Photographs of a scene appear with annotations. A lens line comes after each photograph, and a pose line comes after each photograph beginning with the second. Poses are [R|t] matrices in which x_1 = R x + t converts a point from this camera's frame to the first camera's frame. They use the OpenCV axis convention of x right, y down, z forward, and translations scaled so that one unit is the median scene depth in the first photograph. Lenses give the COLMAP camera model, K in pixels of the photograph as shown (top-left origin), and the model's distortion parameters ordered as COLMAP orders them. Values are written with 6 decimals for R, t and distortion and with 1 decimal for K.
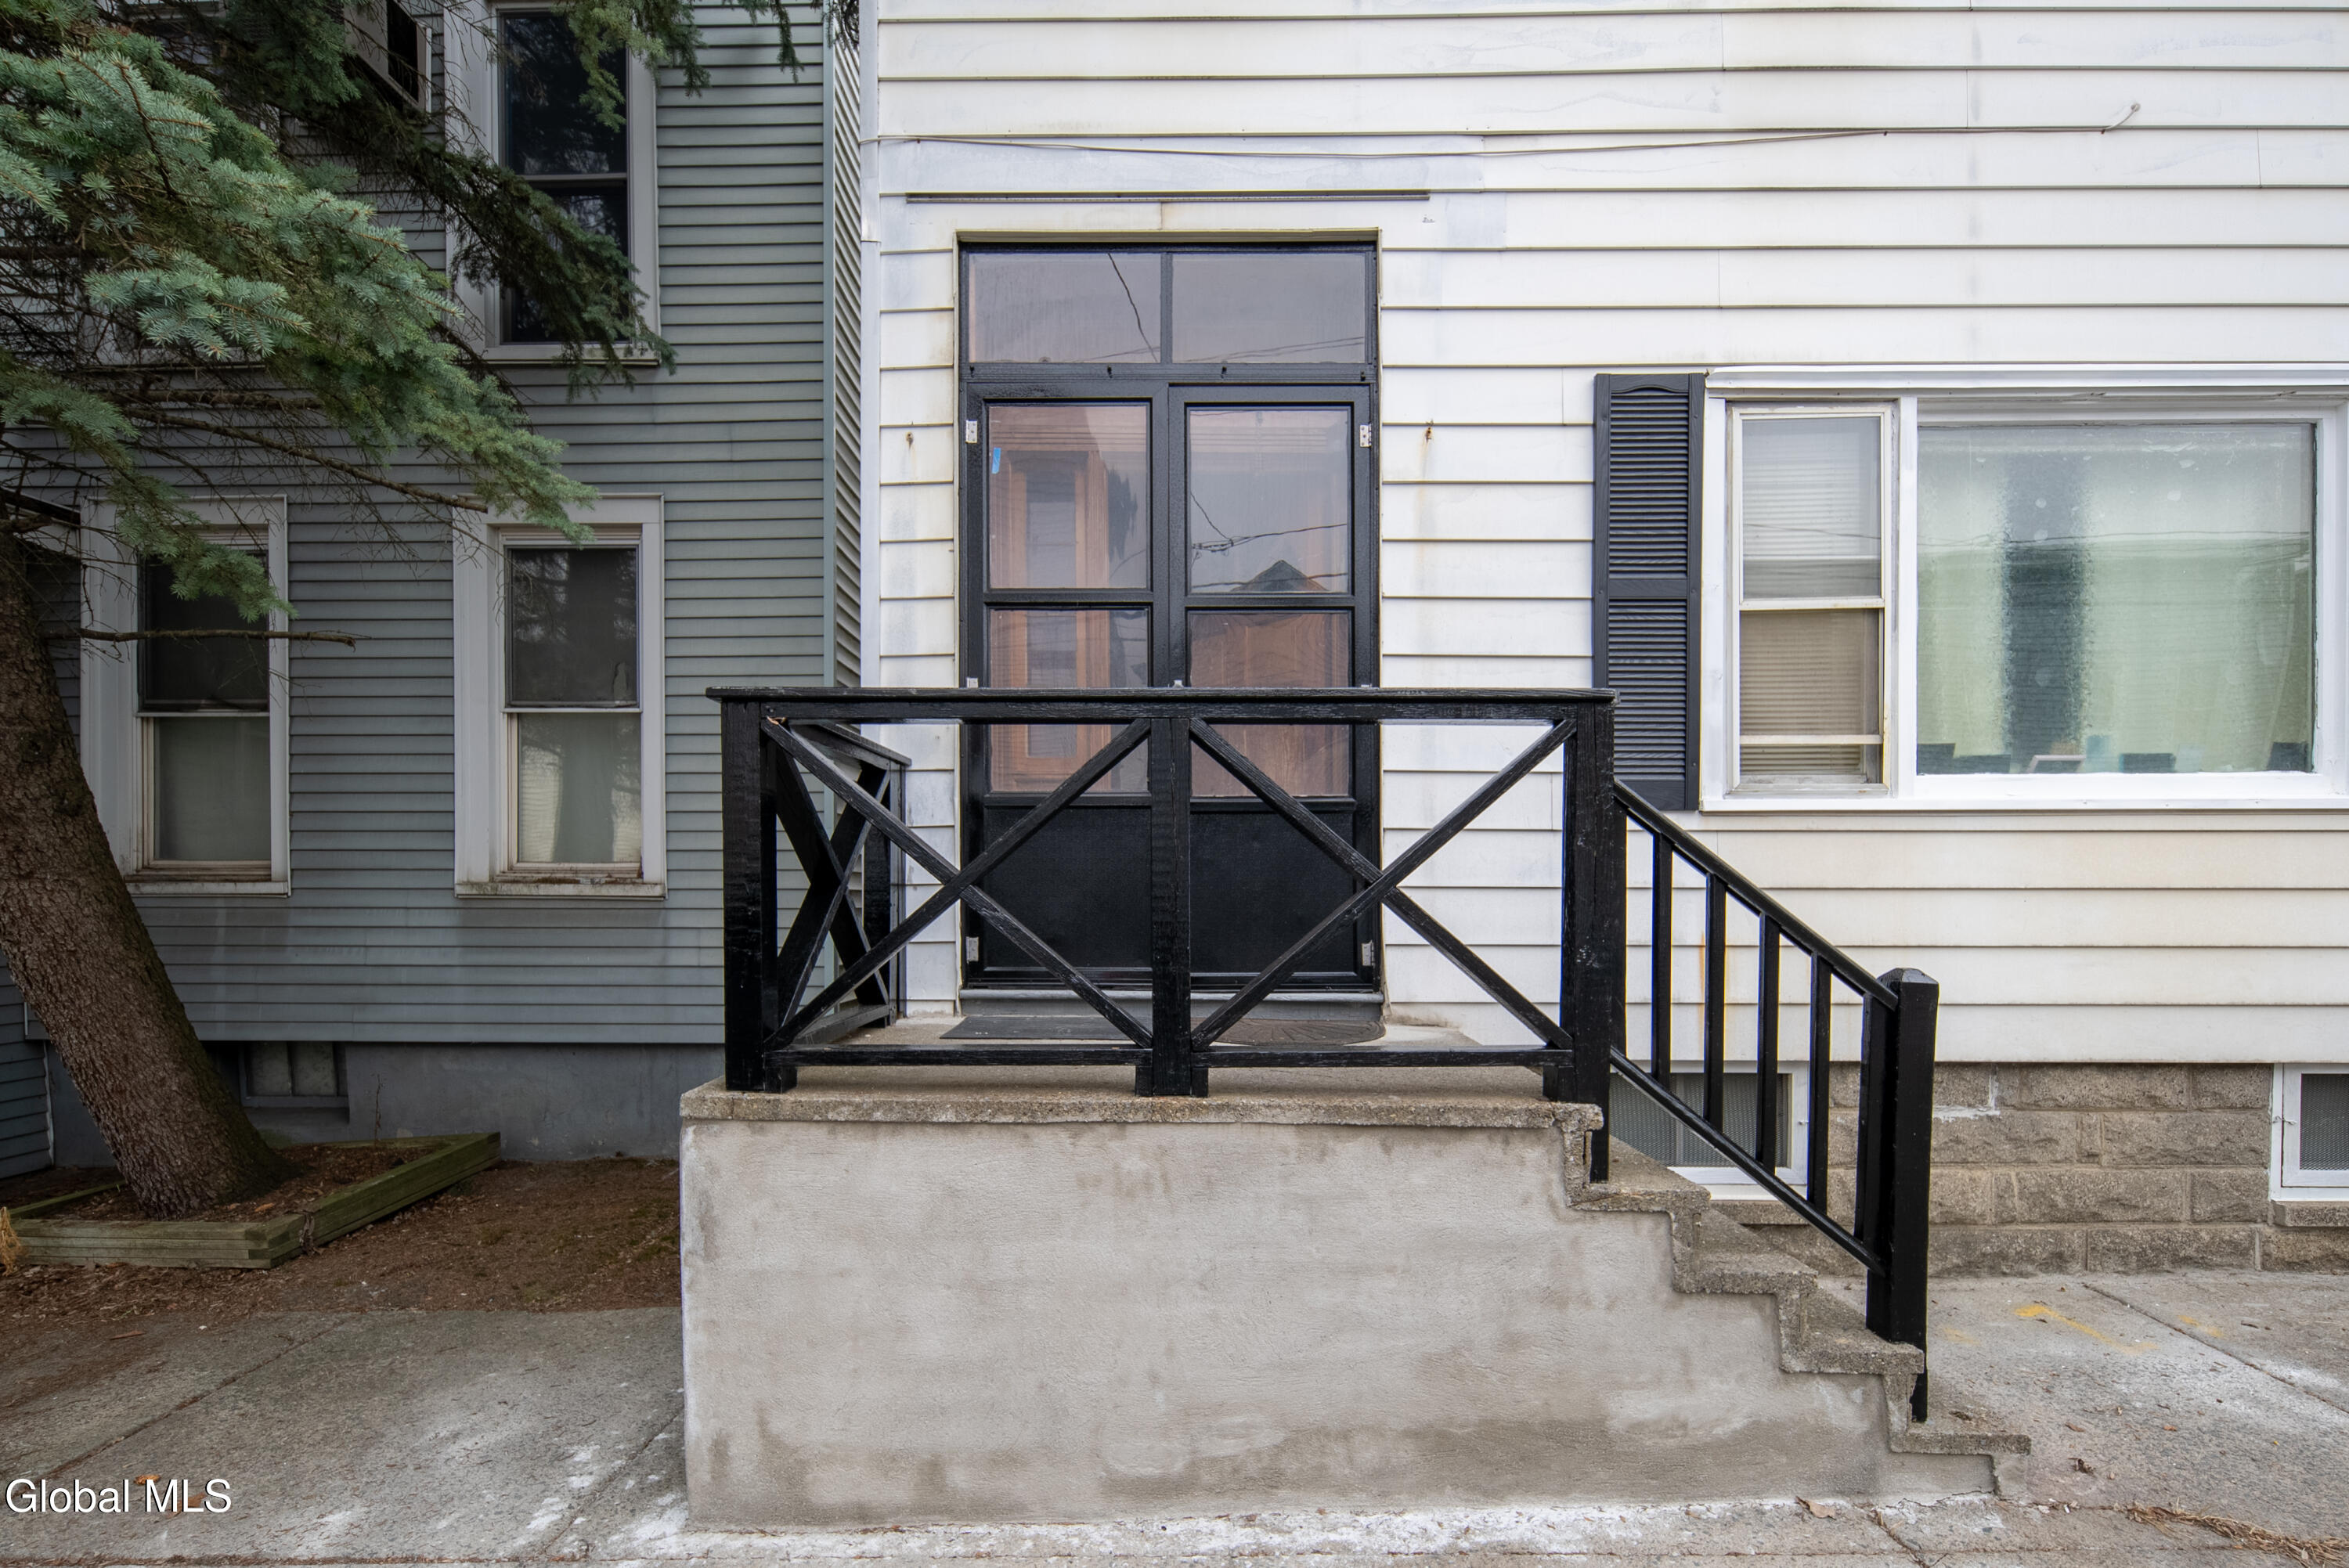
lens RADIAL K [[1040.4, 0, 1175.5], [0, 1040.4, 898.3], [0, 0, 1]] dist [-0.000947, -0.000764]
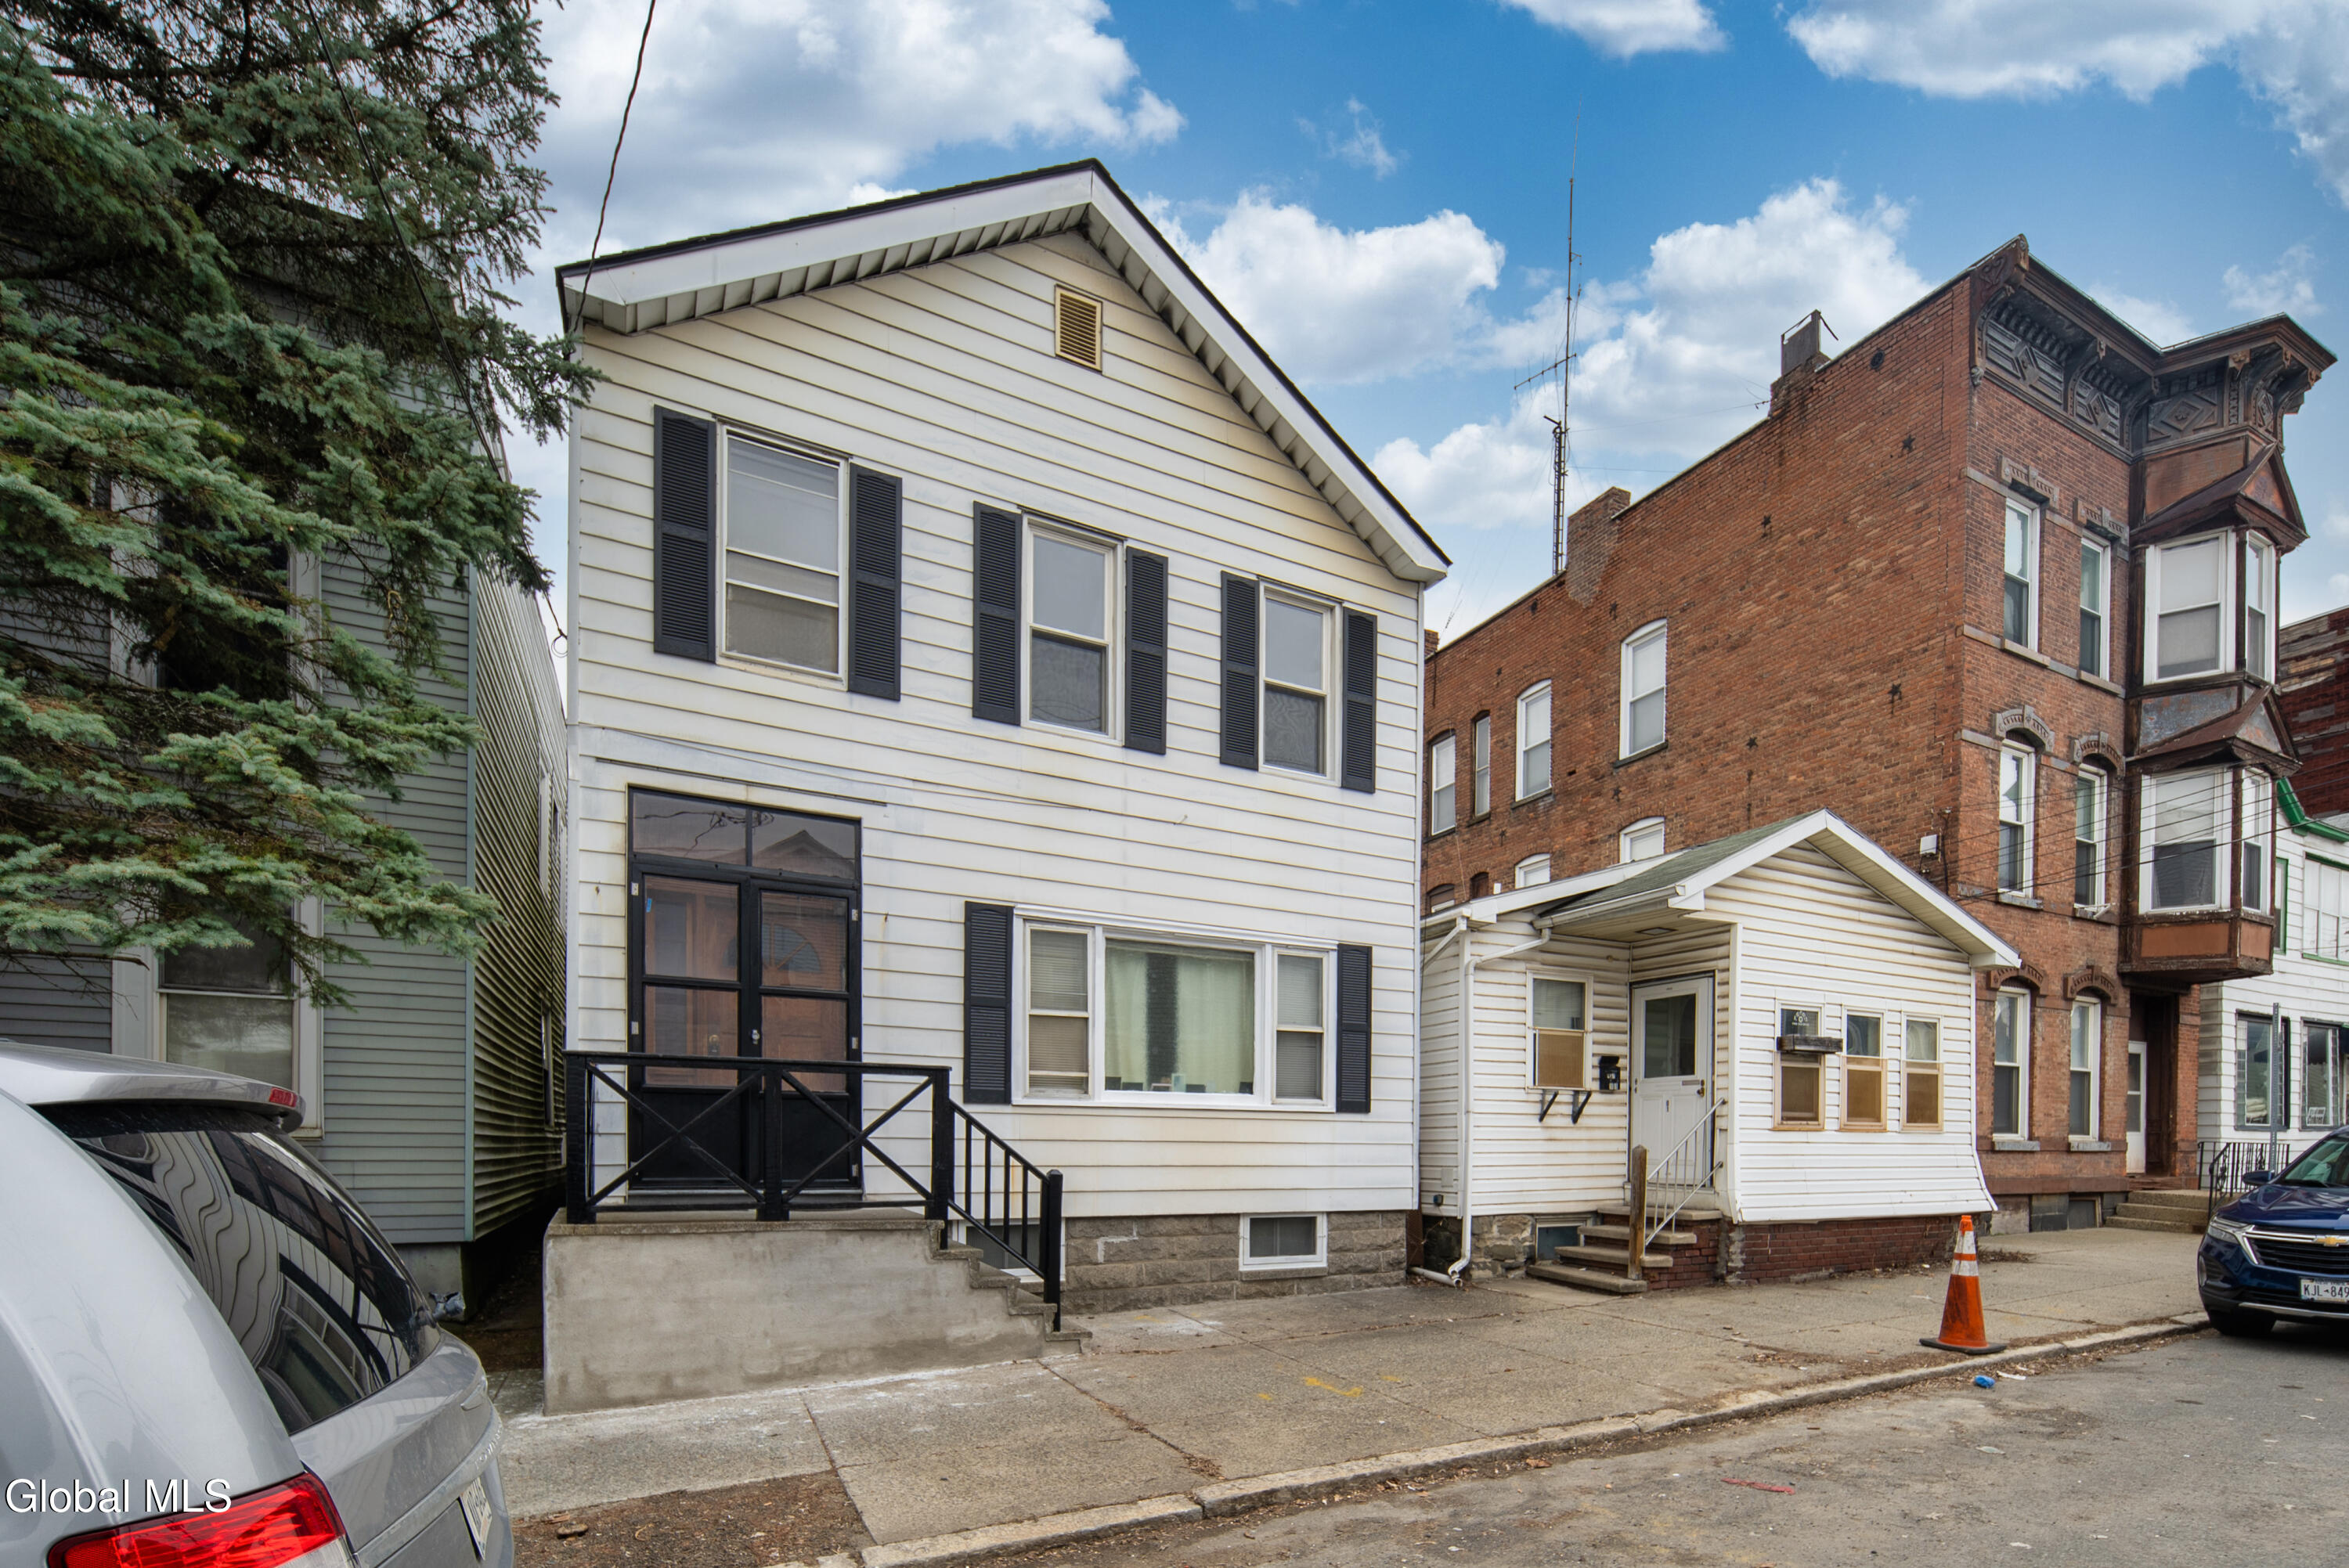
lens RADIAL K [[1087.2, 0, 1198.7], [0, 1087.2, 1157.4], [0, 0, 1]] dist [0.002646, 0.000333]
pose [[0.882631, 0.001828, 0.470064, -0.225401], [-0.007415, 0.999922, 0.010035, 0.002112], [-0.470009, -0.012342, 0.882575, -1.213746]]
